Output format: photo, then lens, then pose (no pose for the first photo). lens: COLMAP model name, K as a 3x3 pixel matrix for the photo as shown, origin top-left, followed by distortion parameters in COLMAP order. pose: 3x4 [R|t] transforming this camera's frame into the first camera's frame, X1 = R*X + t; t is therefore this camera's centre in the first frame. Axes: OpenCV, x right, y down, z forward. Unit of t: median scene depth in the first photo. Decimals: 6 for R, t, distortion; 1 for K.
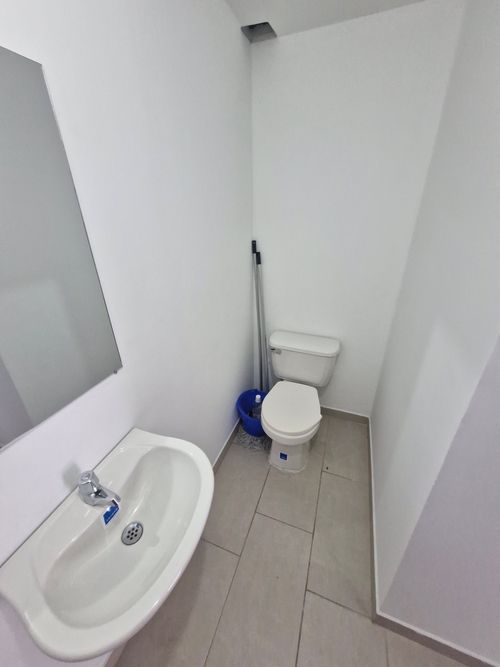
lens RADIAL K [[264.3, 0, 250.9], [0, 264.3, 329.7], [0, 0, 1]] dist [0.003132, 0.000699]
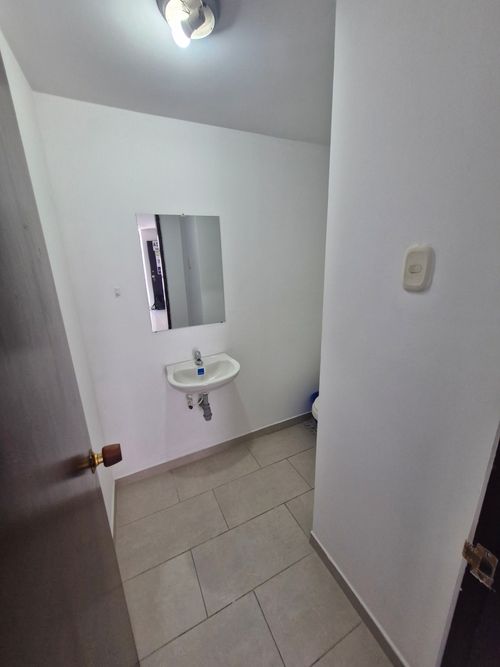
lens RADIAL K [[264.3, 0, 250.6], [0, 264.3, 333.8], [0, 0, 1]] dist [0.003132, 0.000699]
pose [[0.725344, 0.188819, -0.661985, 1.290873], [-0.278146, 0.960041, -0.030933, 0.264061], [0.629692, 0.206565, 0.748879, -0.606226]]
